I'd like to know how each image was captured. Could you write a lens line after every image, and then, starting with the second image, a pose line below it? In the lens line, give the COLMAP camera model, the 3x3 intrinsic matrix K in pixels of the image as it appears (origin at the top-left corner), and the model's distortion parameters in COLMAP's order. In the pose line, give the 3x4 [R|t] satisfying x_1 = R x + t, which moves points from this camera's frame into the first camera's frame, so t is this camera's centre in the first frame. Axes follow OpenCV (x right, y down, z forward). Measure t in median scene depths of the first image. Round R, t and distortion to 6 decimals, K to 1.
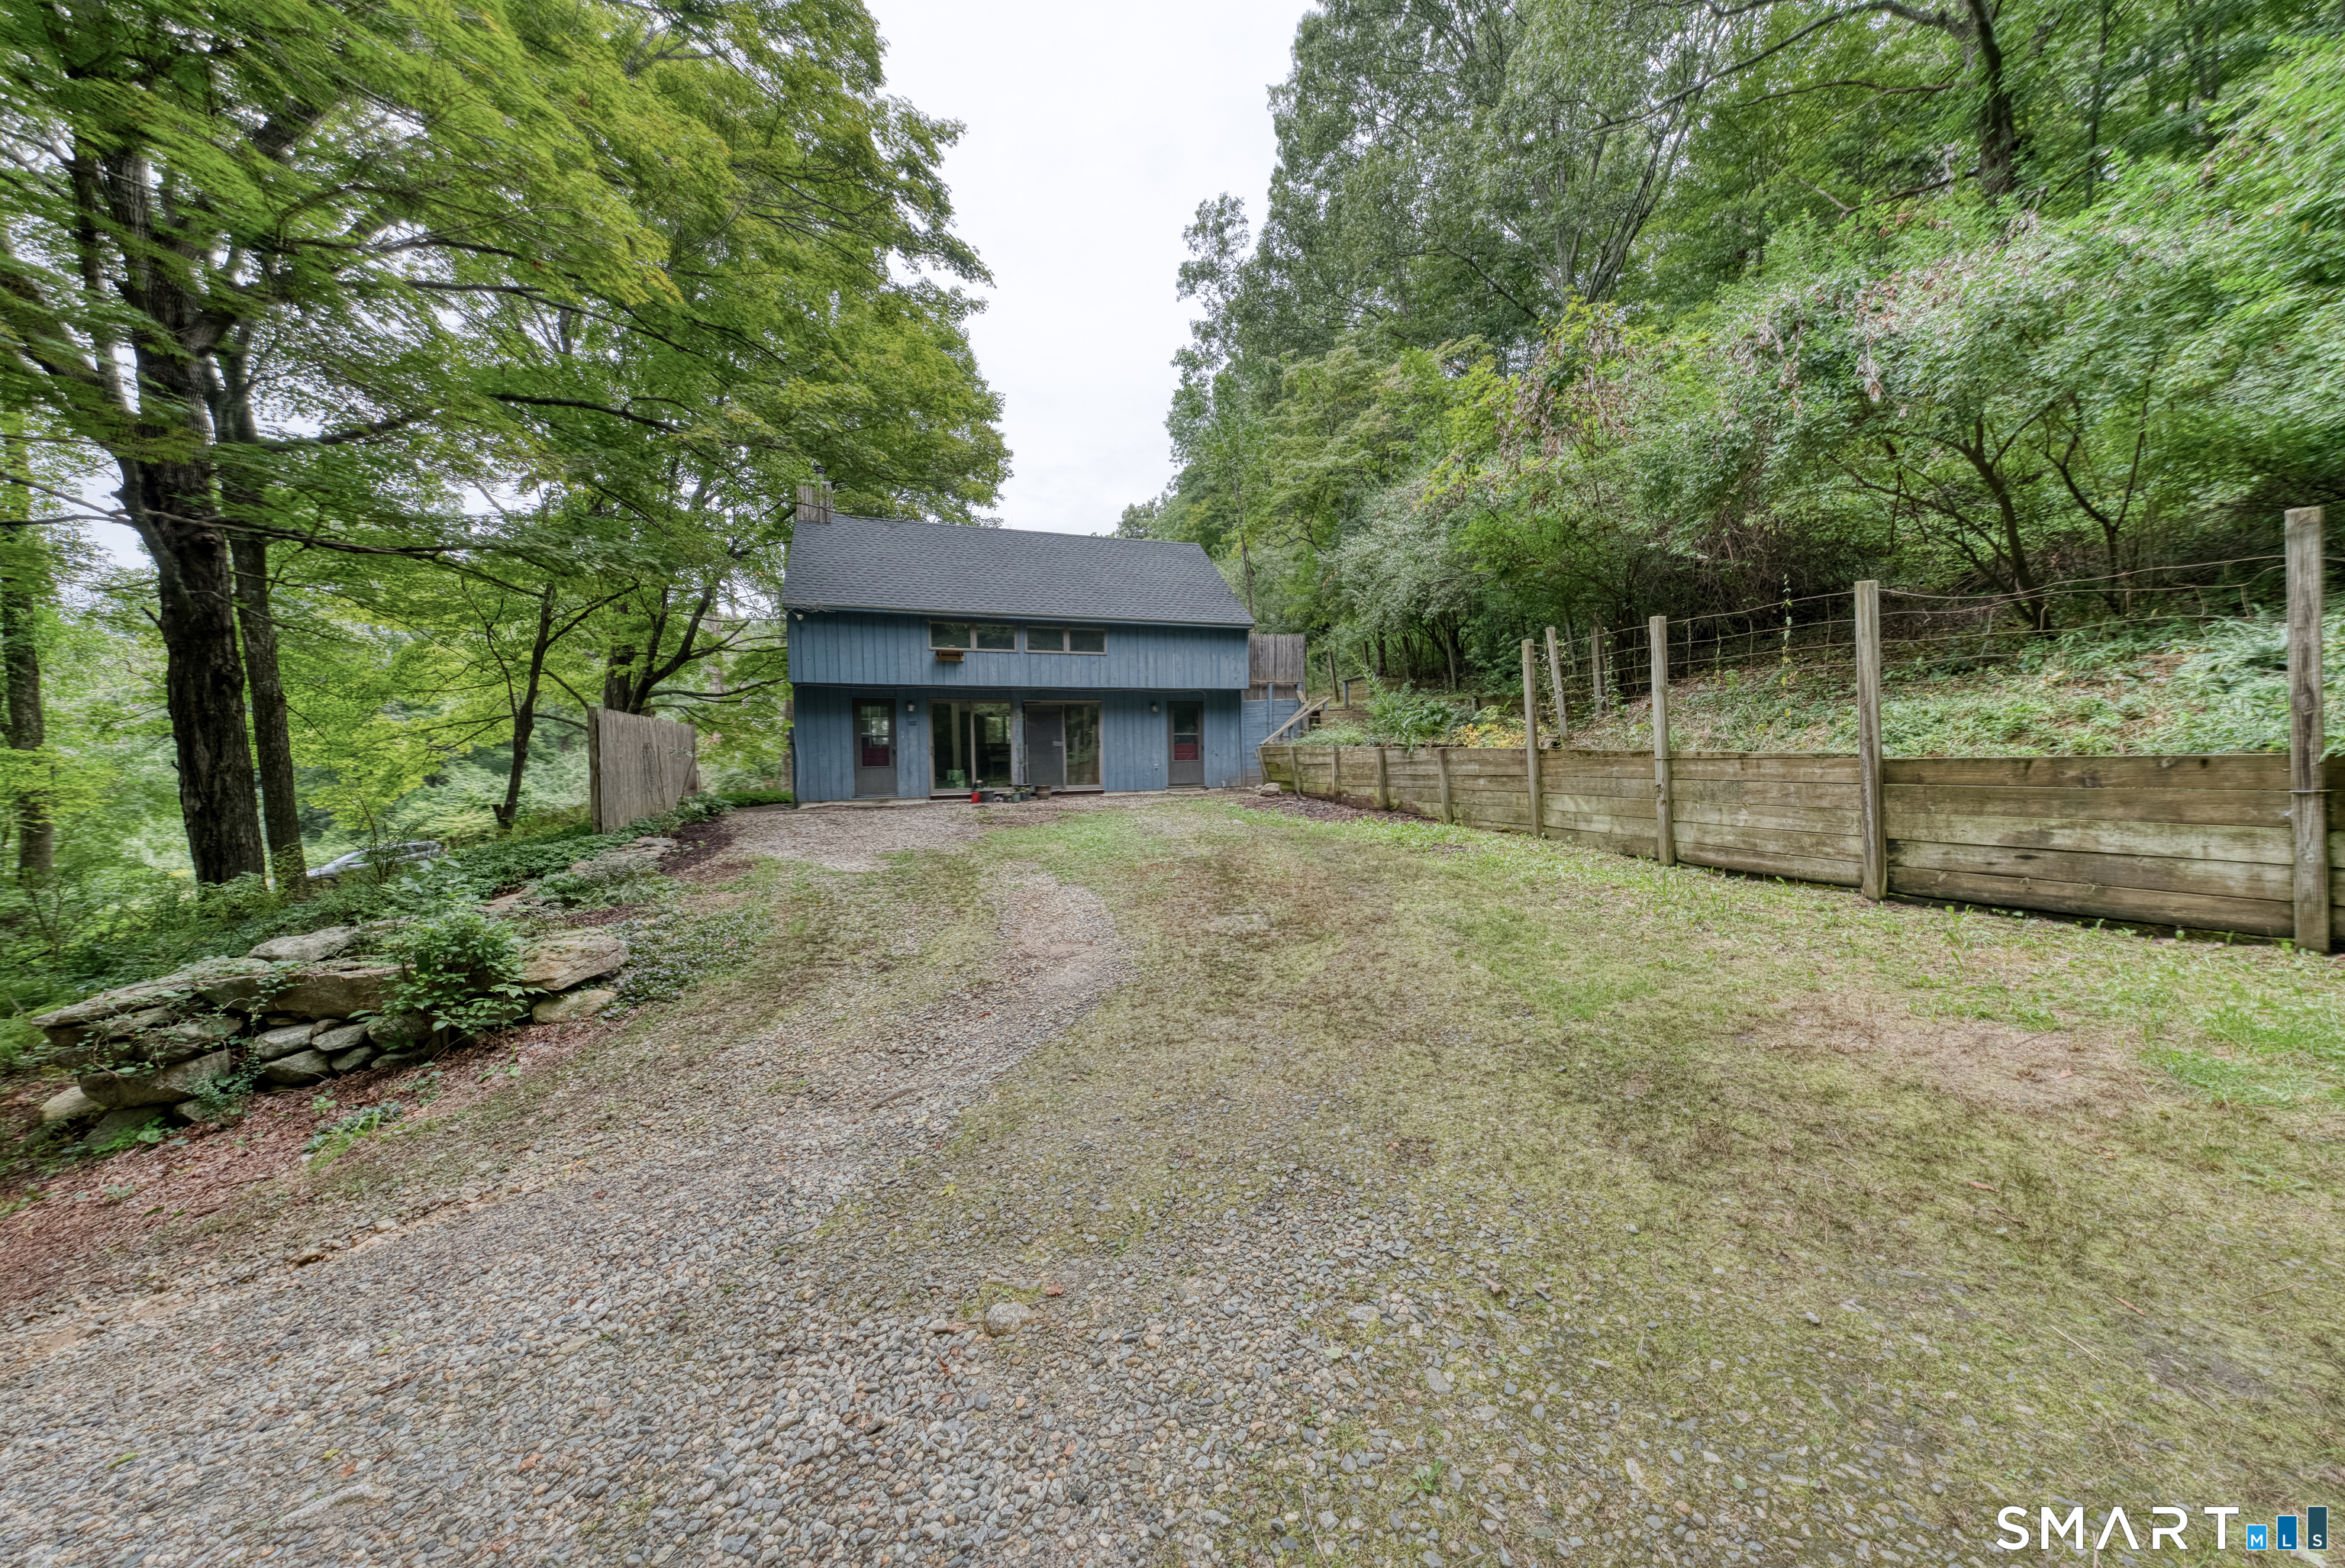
lens RADIAL K [[783.2, 0, 1173.5], [0, 783.2, 767.8], [0, 0, 1]] dist [0.015920, -0.000422]
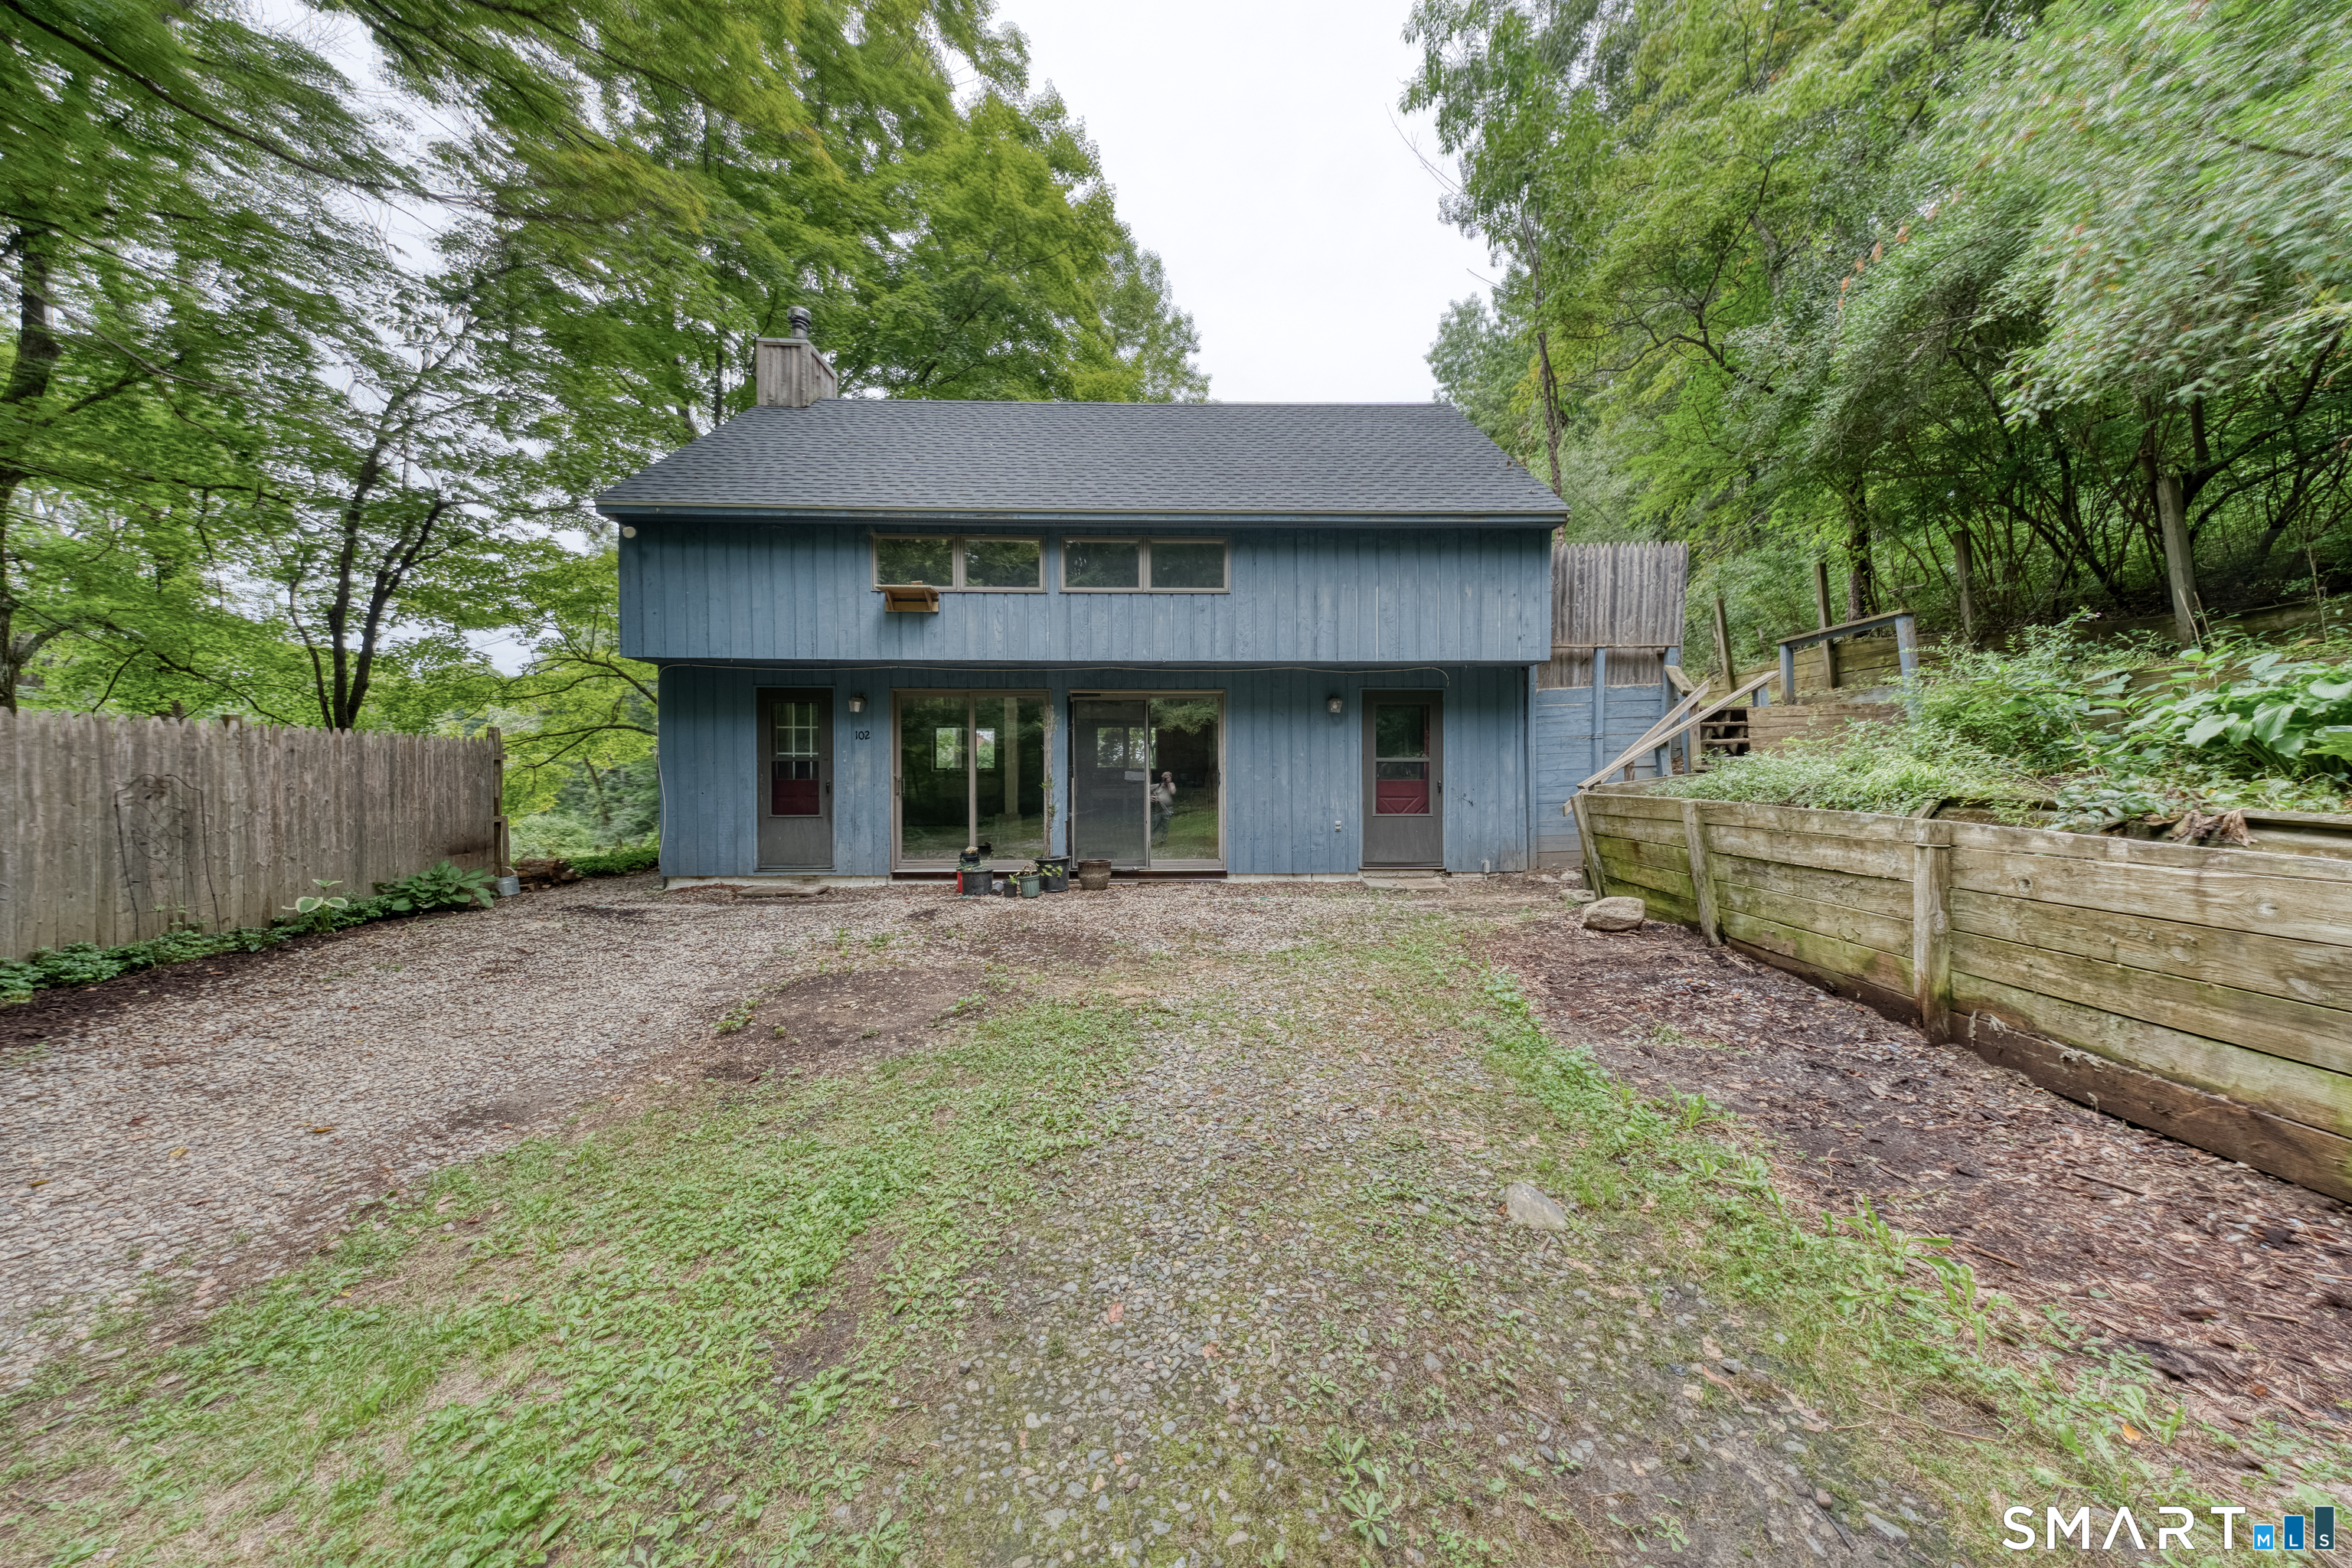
lens RADIAL K [[785.5, 0, 1184.0], [0, 785.5, 791.8], [0, 0, 1]] dist [0.015920, -0.000422]
pose [[0.951016, 0.023854, -0.308219, 0.039594], [-0.021200, 0.999704, 0.011954, -0.027572], [0.308413, -0.004834, 0.951240, 0.534316]]
